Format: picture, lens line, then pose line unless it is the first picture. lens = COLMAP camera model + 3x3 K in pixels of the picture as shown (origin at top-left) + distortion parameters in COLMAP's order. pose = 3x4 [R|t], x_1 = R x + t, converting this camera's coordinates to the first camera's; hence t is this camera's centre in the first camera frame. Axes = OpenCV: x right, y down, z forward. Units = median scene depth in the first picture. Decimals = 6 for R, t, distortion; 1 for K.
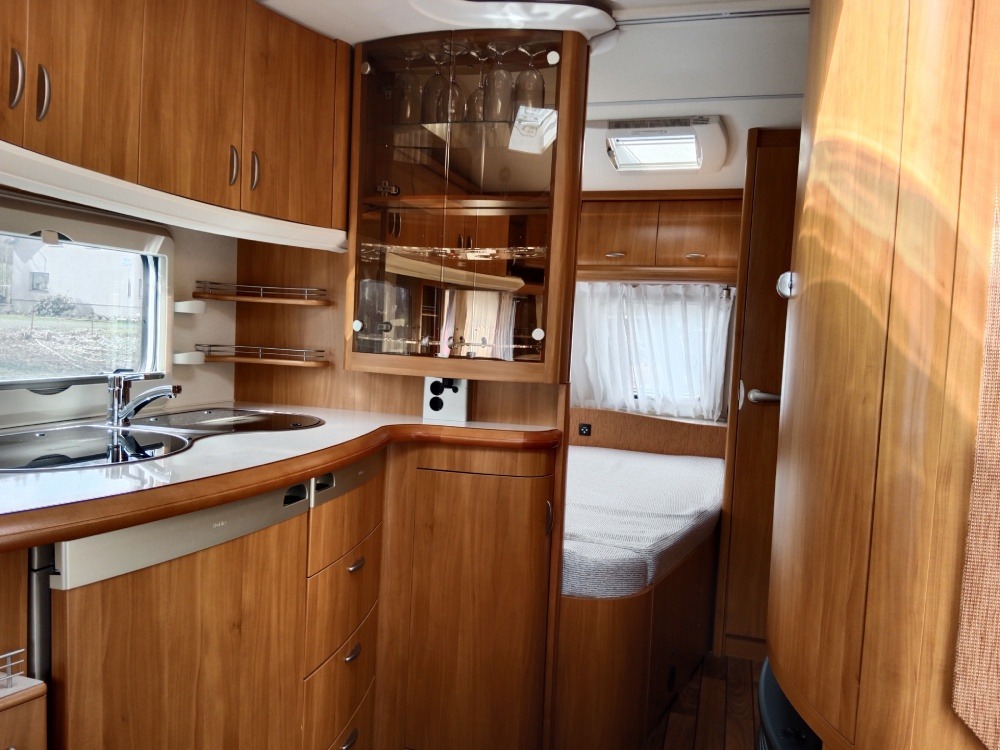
lens RADIAL K [[776.7, 0, 503.7], [0, 776.7, 379.4], [0, 0, 1]] dist [0.074130, -0.130307]
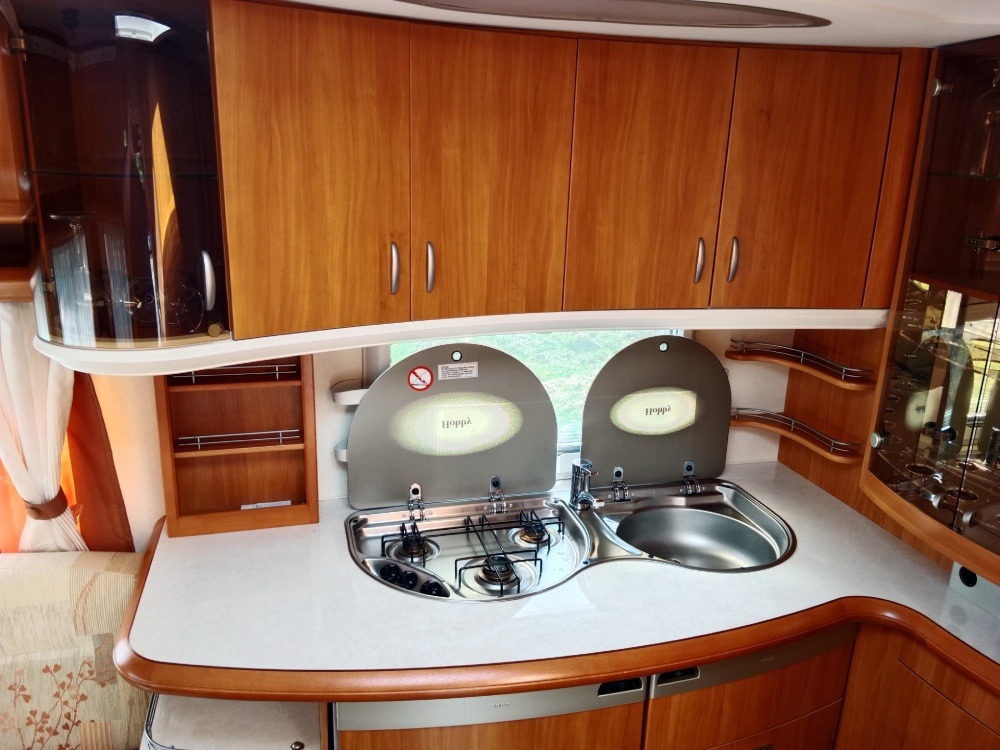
lens RADIAL K [[776.7, 0, 500.0], [0, 776.7, 378.6], [0, 0, 1]] dist [0.074130, -0.130307]
pose [[0.523370, 0.208090, -0.826306, 0.291130], [-0.051012, 0.975635, 0.213386, -0.332795], [0.850577, -0.069528, 0.521234, 0.369907]]
